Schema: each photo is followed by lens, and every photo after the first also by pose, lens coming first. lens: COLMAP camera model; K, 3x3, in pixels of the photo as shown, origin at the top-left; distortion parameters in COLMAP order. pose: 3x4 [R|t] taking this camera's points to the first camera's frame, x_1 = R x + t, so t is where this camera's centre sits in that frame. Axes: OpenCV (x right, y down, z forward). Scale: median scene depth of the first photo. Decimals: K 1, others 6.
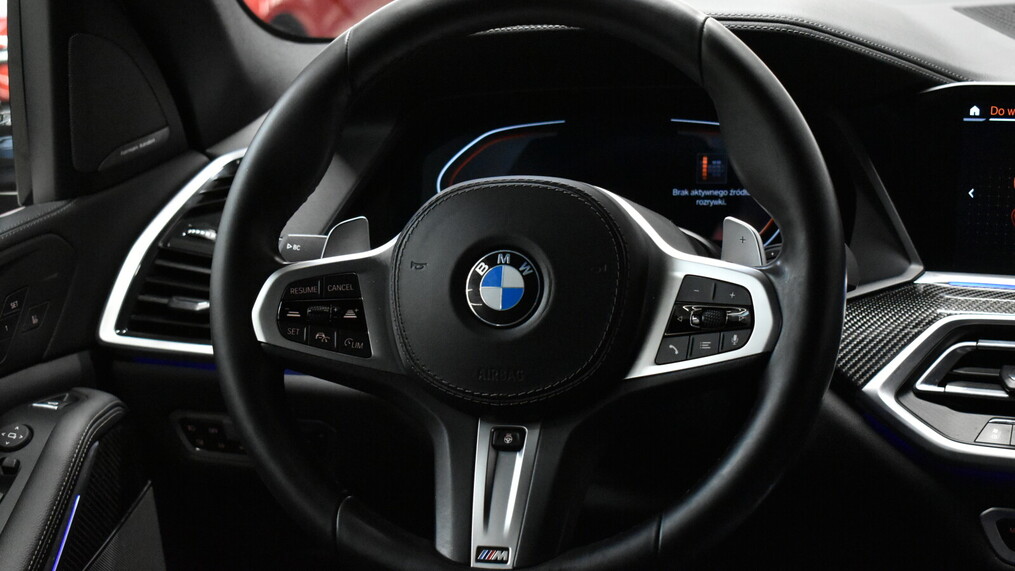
lens RADIAL K [[1808.1, 0, 507.5], [0, 1808.1, 285.5], [0, 0, 1]] dist [-0.031351, 0.007818]
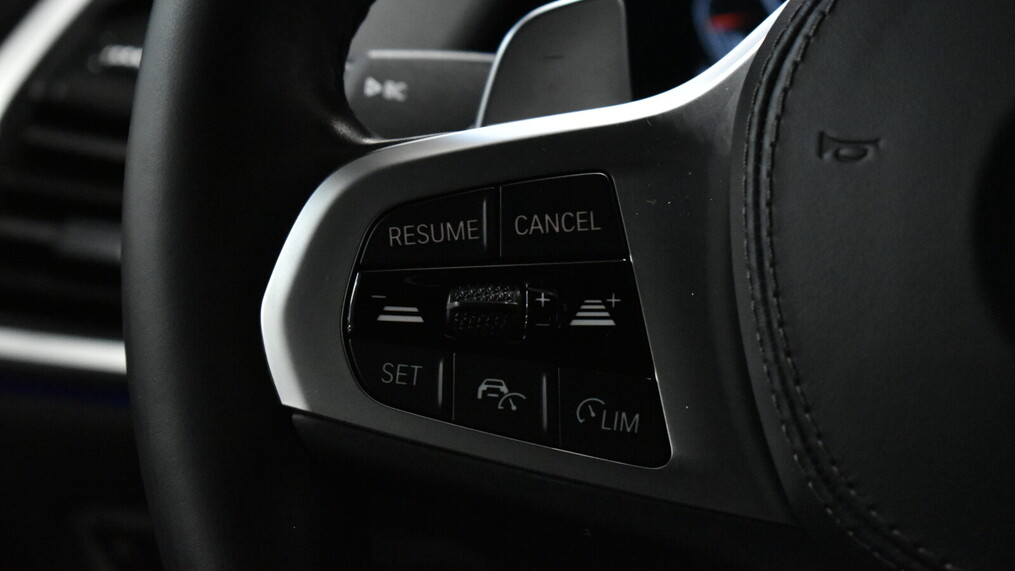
lens RADIAL K [[2085.6, 0, 507.5], [0, 2085.6, 285.5], [0, 0, 1]] dist [0.018387, 0.036286]
pose [[0.999132, -0.007856, -0.040904, -0.087285], [0.010686, 0.997528, 0.069449, -0.012518], [0.040258, -0.069826, 0.996747, 0.663996]]
